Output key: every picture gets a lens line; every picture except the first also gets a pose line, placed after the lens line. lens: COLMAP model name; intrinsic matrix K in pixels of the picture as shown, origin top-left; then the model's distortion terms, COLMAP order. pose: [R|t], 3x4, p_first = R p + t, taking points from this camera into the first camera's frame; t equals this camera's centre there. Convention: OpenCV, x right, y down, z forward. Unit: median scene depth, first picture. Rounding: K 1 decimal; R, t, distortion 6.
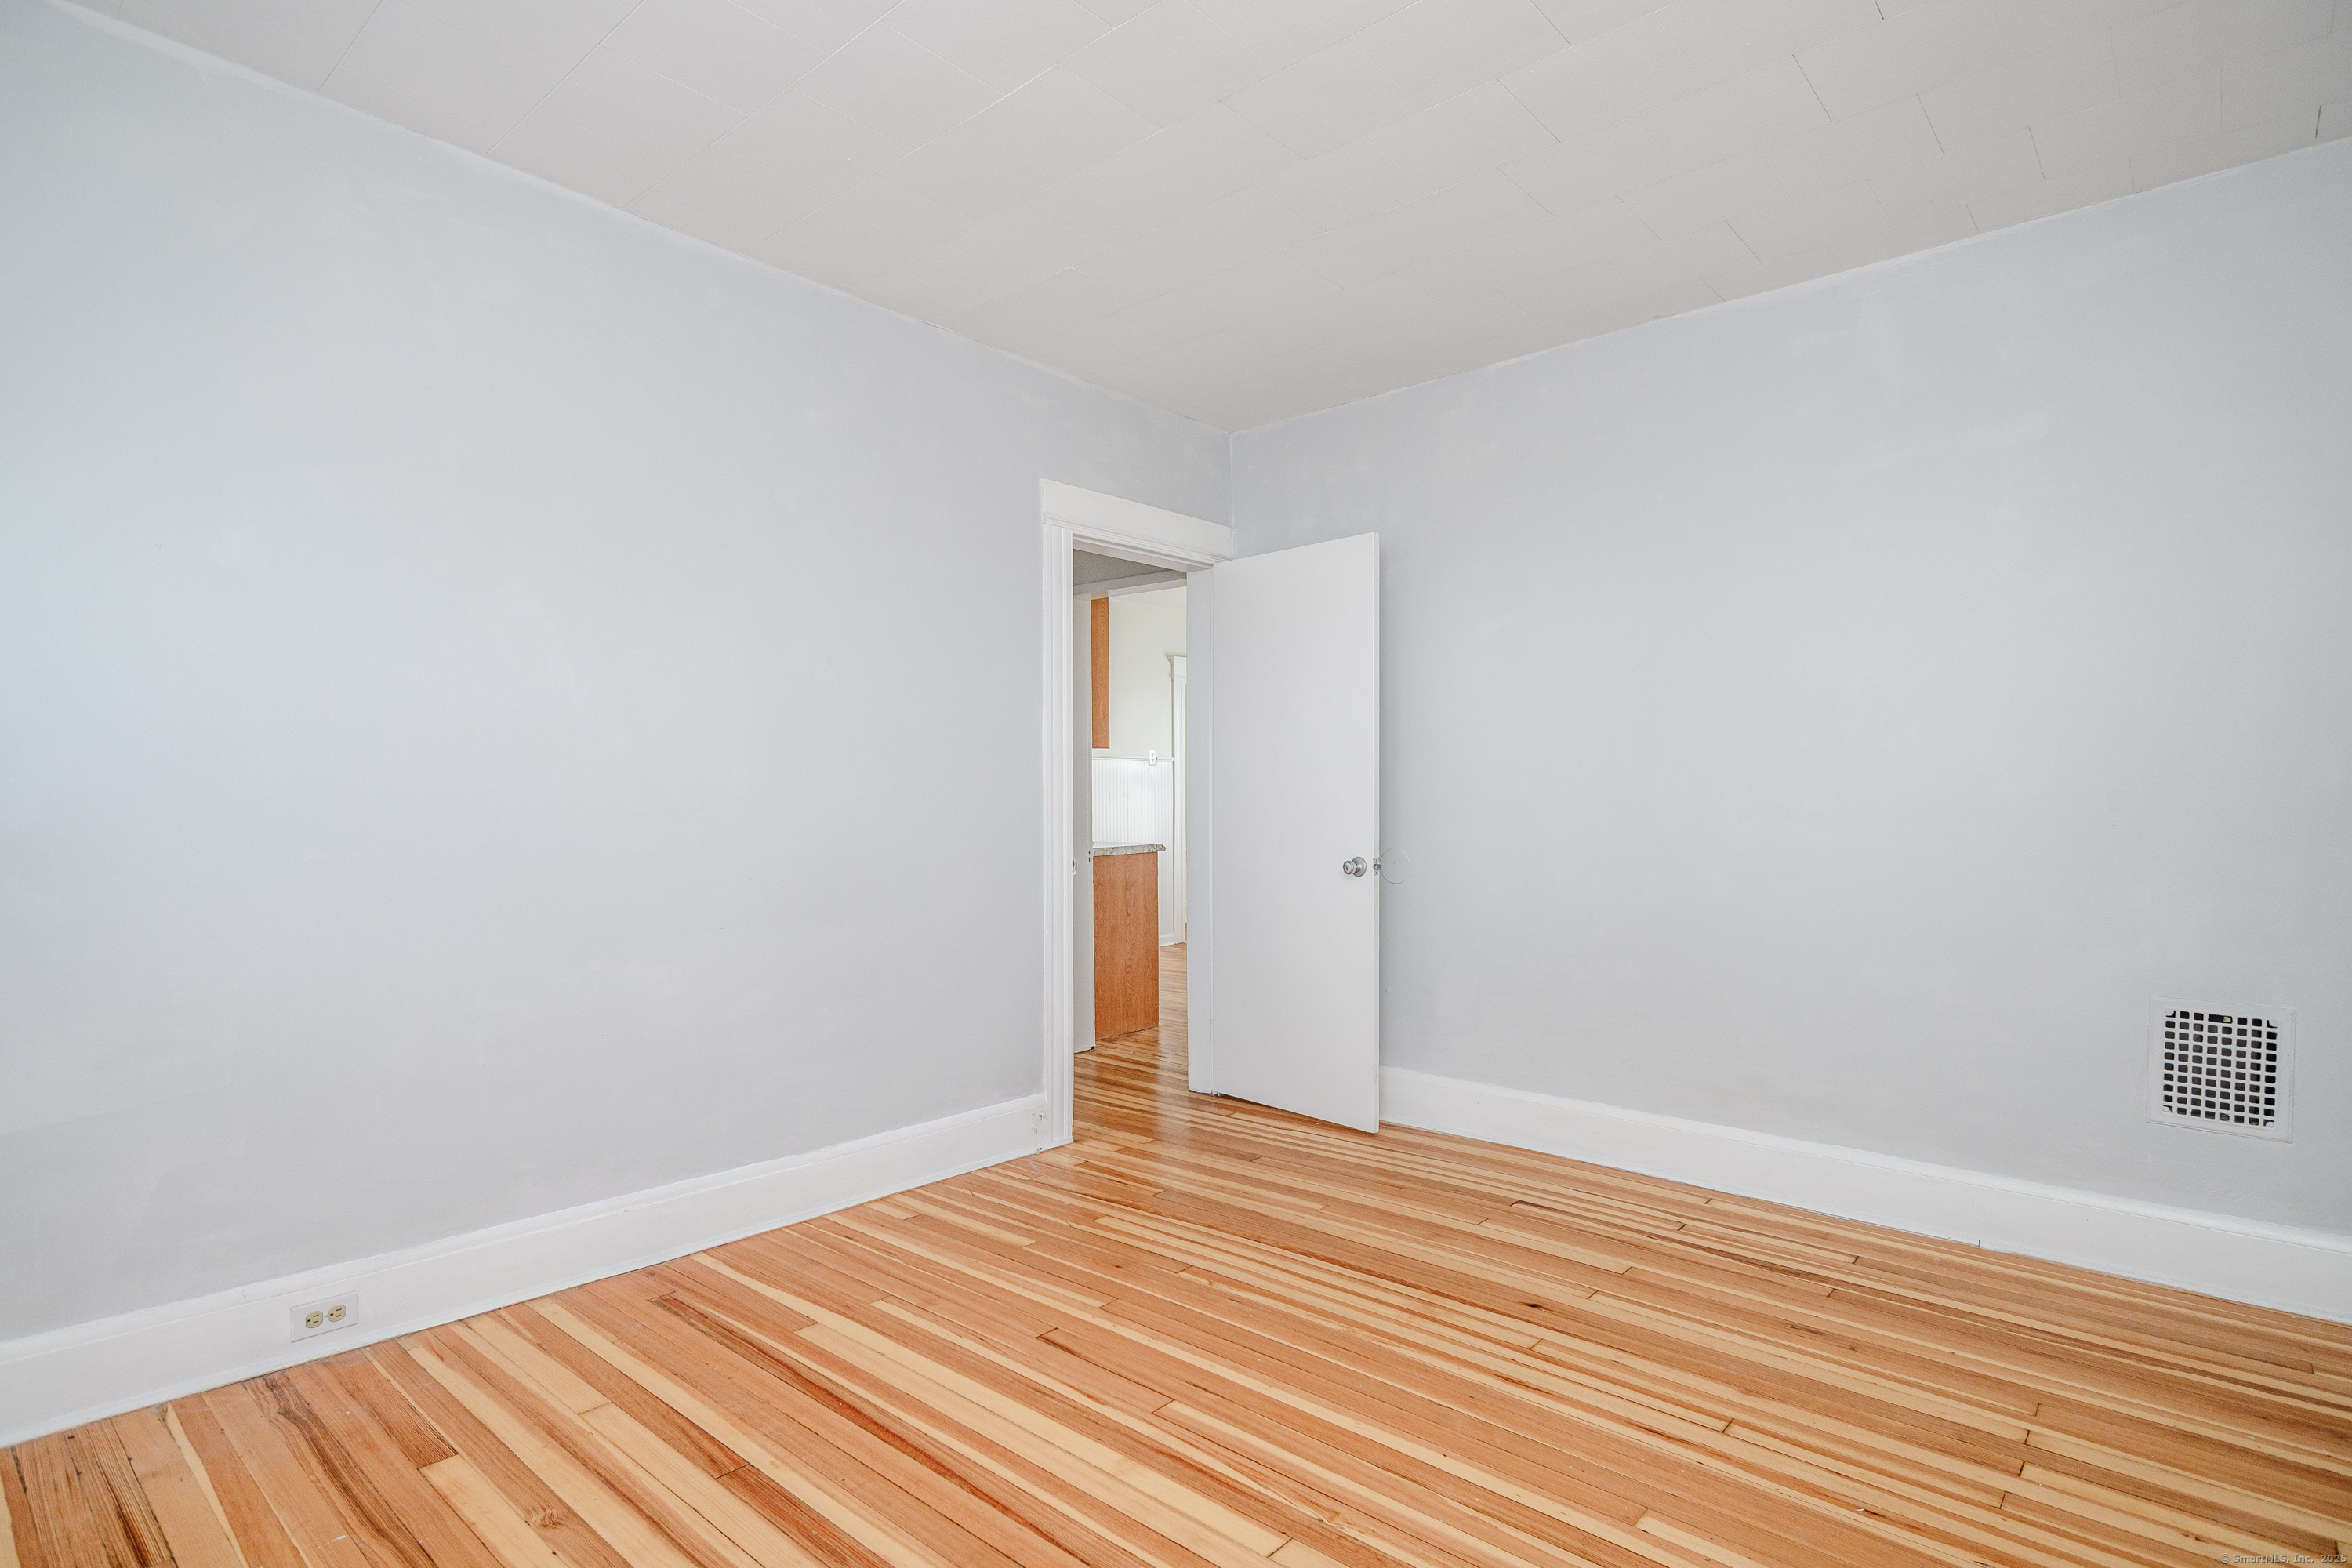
lens RADIAL K [[1202.0, 0, 1175.8], [0, 1202.0, 786.6], [0, 0, 1]] dist [-0.007645, 0.004199]
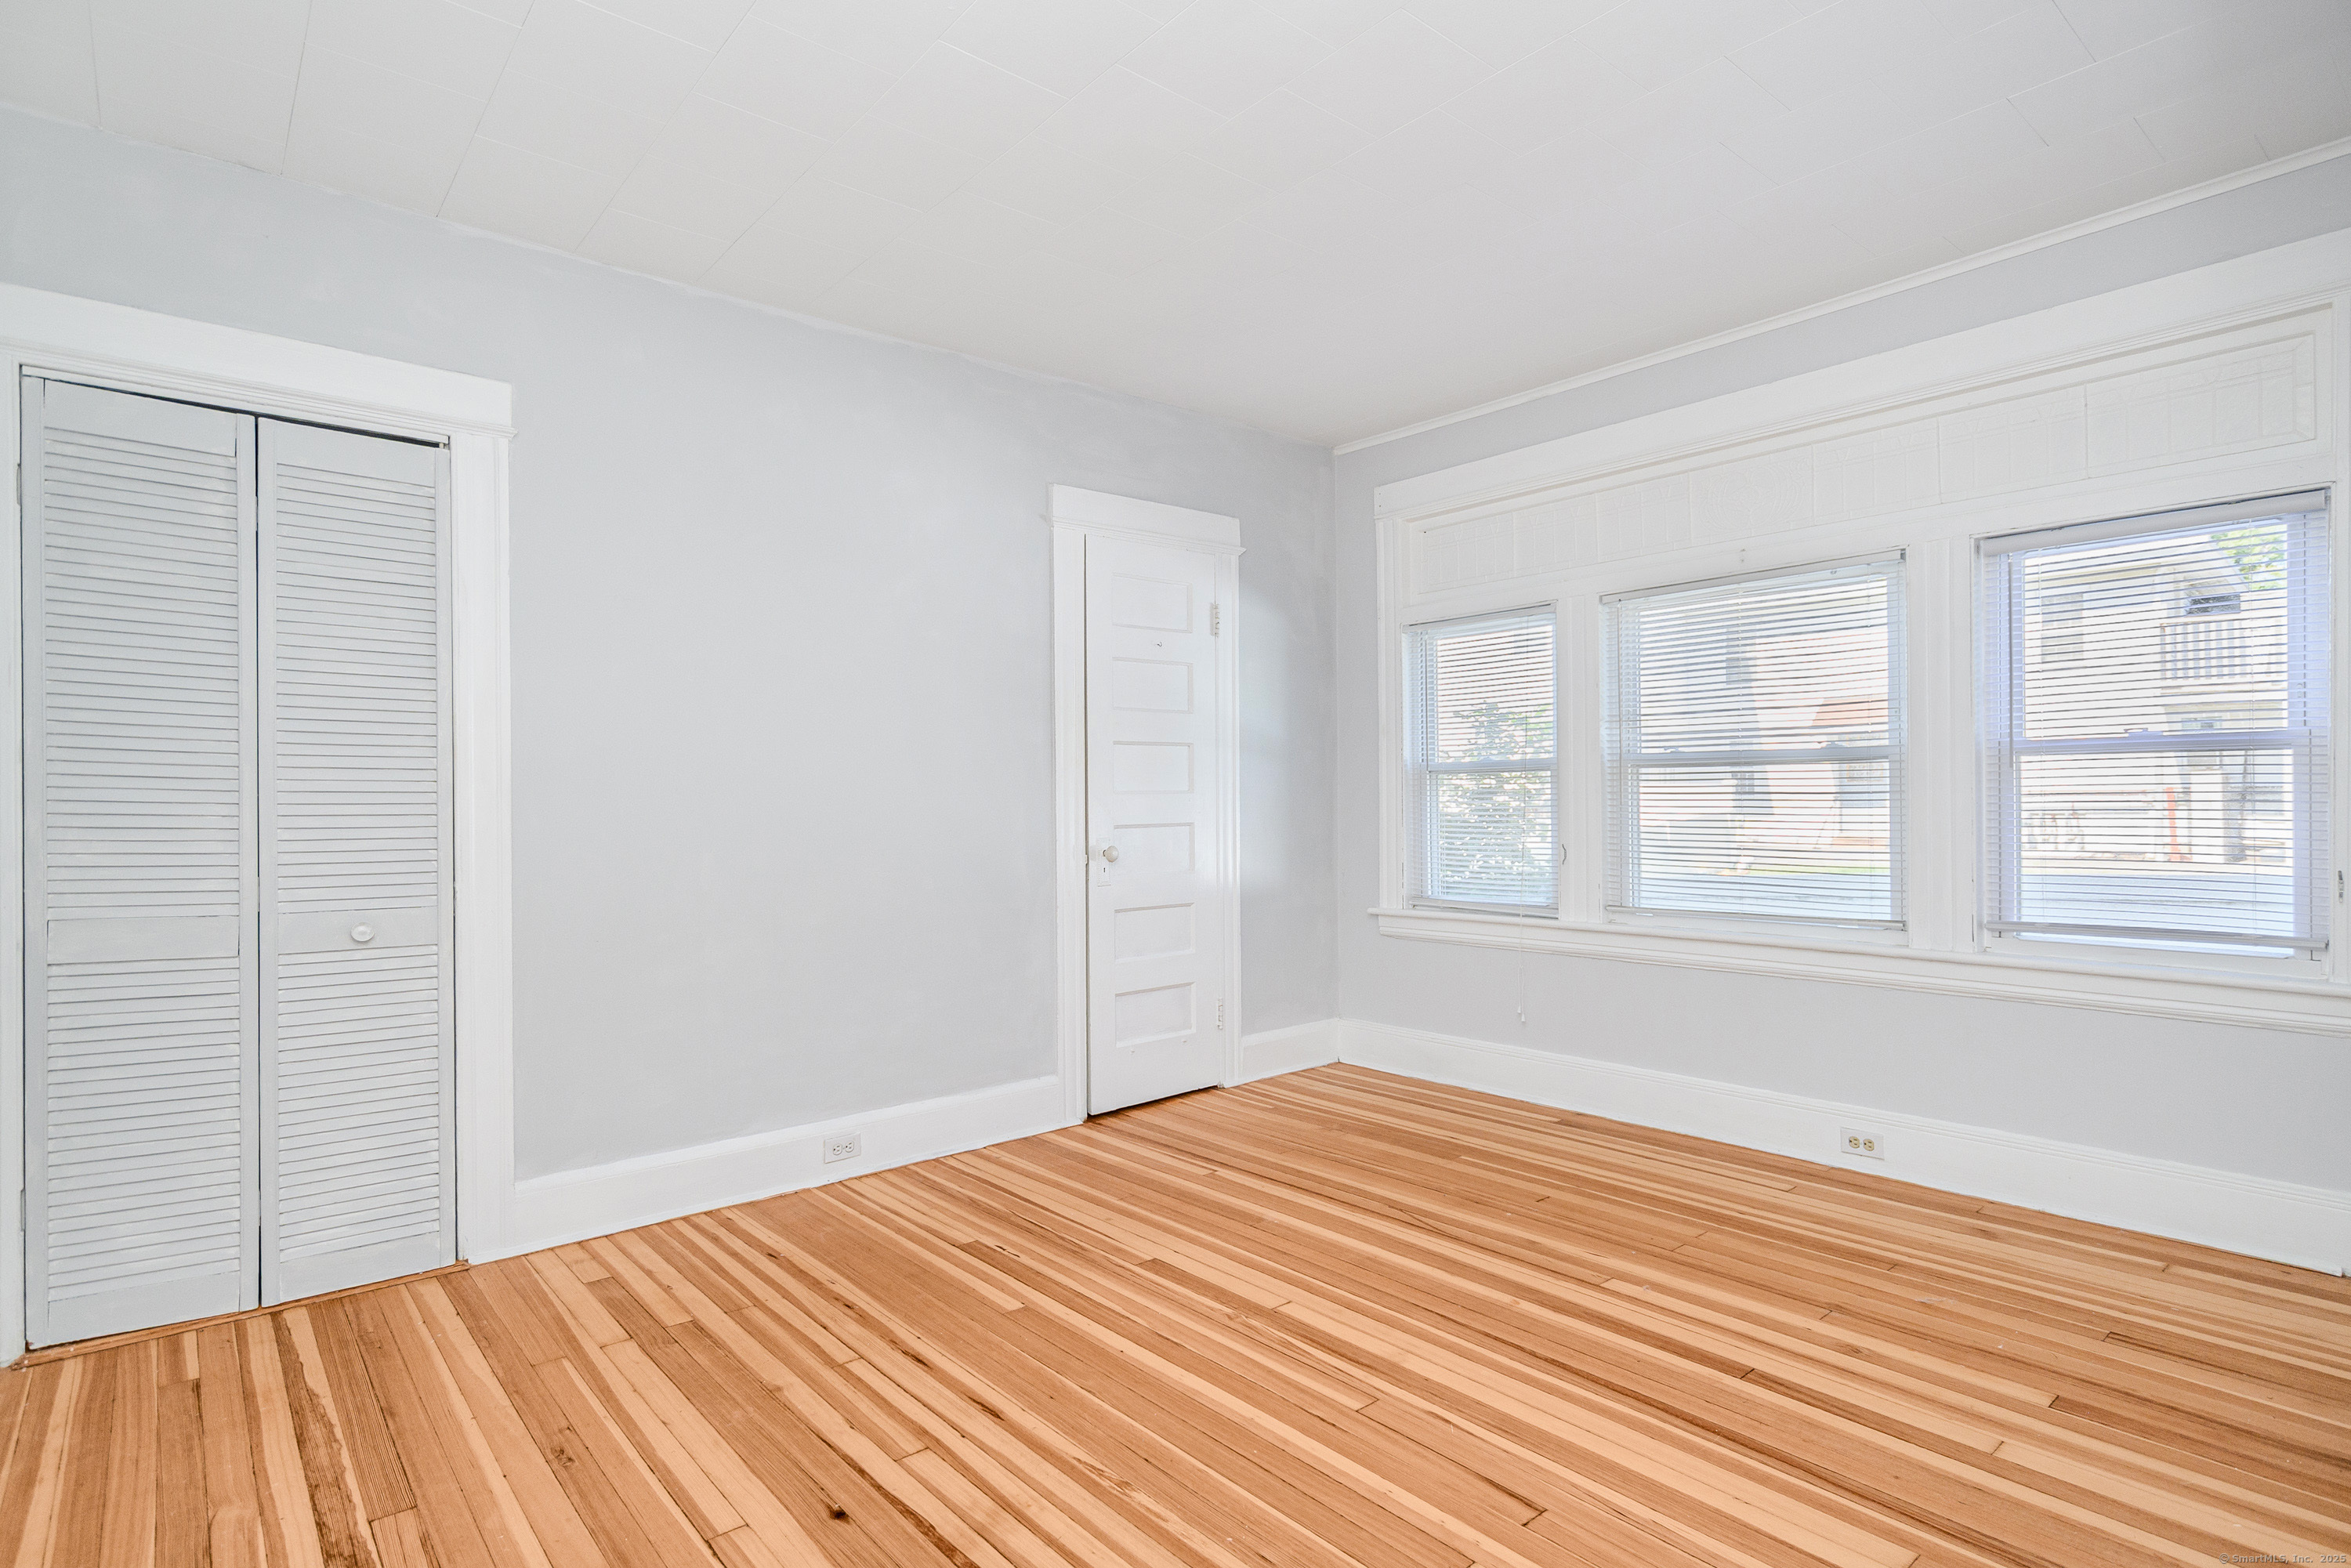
lens RADIAL K [[1201.5, 0, 1175.2], [0, 1201.5, 795.9], [0, 0, 1]] dist [-0.007645, 0.004199]
pose [[-0.989550, 0.009915, 0.143846, -0.000600], [0.008068, 0.999877, -0.013417, 0.028755], [-0.143961, -0.012116, -0.989509, 1.942683]]
